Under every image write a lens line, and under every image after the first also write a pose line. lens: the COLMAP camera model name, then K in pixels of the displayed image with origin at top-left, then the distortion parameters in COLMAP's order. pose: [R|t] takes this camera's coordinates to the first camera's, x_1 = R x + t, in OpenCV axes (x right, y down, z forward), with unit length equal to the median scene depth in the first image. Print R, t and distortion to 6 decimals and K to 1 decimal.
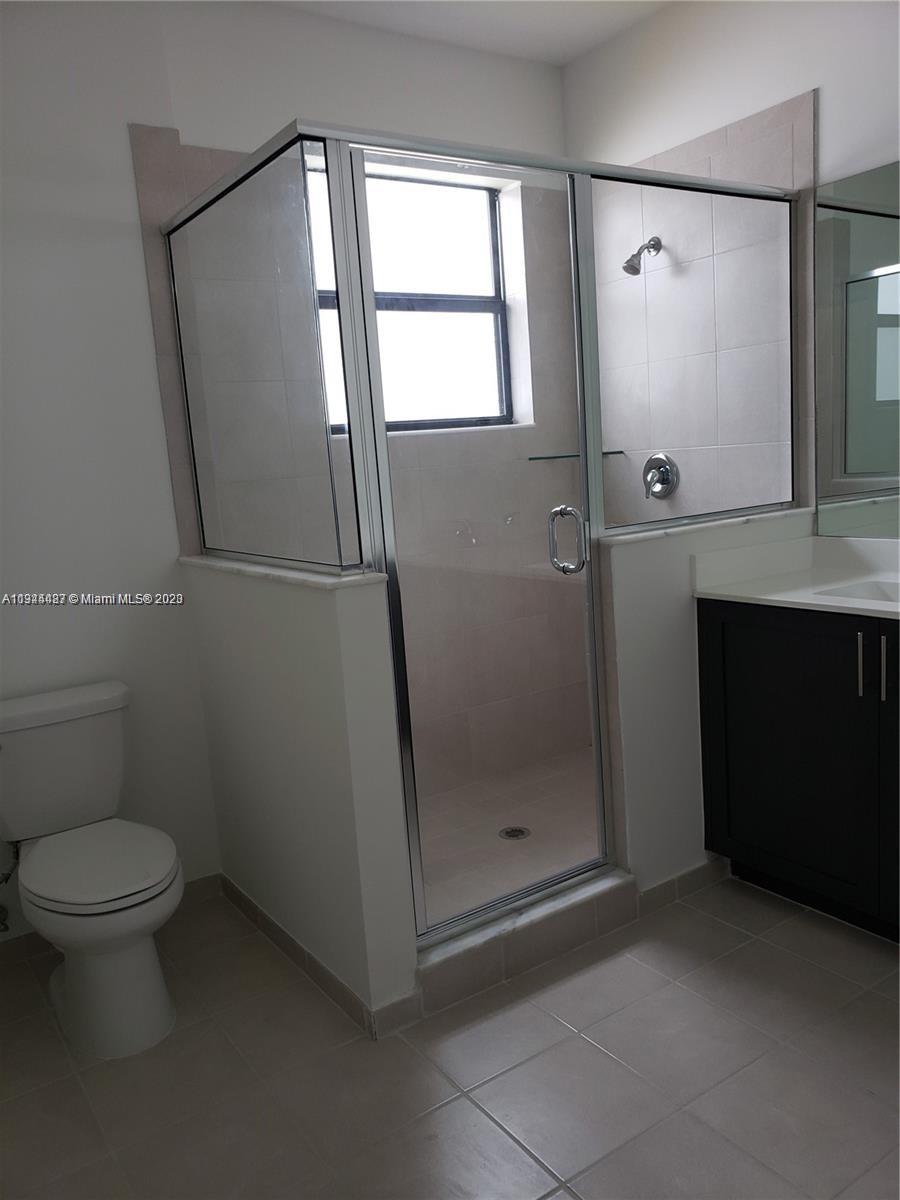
lens RADIAL K [[935.6, 0, 455.7], [0, 935.6, 602.6], [0, 0, 1]] dist [0.044238, -0.102539]
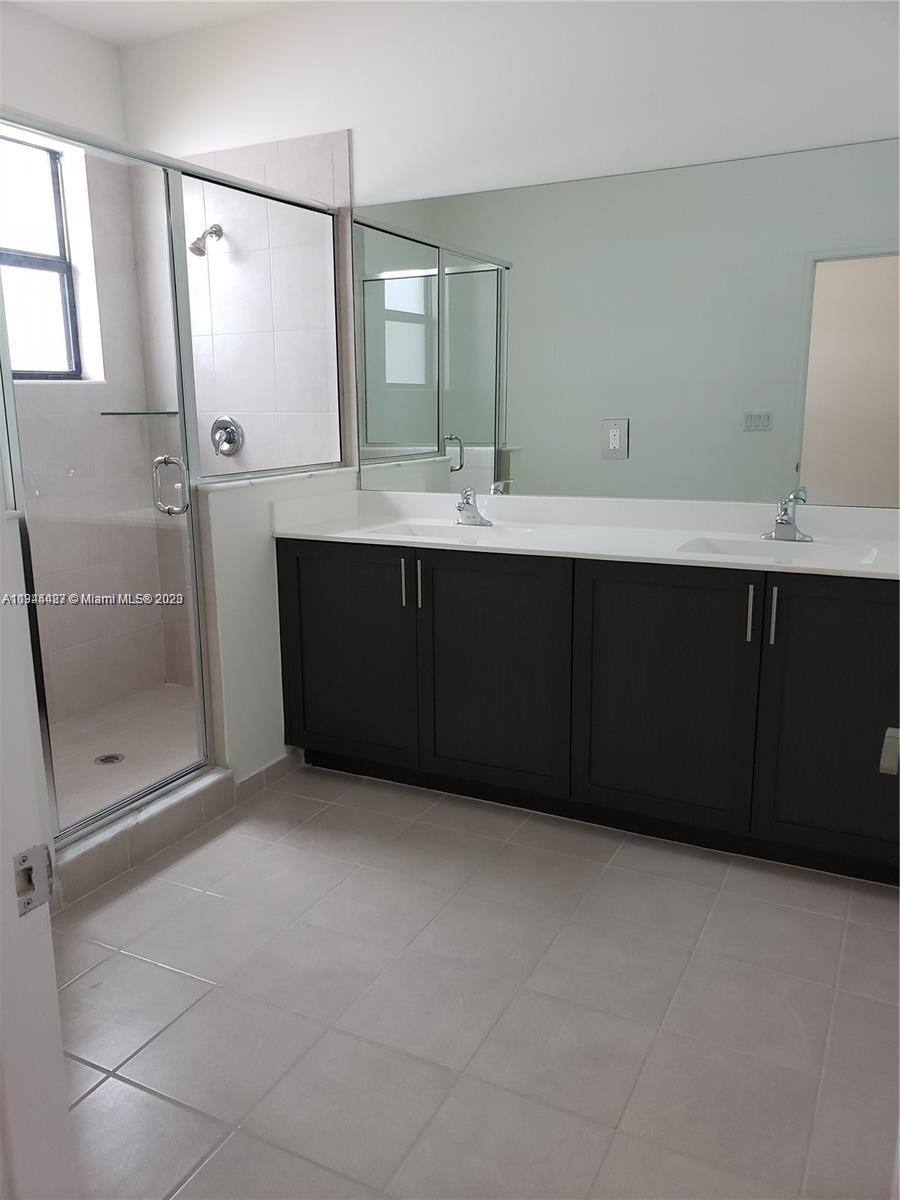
lens RADIAL K [[935.6, 0, 455.7], [0, 935.6, 602.6], [0, 0, 1]] dist [0.044238, -0.102539]
pose [[0.869462, -0.040329, 0.492351, -0.133051], [0.023788, 0.998924, 0.039815, 0.034261], [-0.493427, -0.022905, 0.869486, -0.164254]]
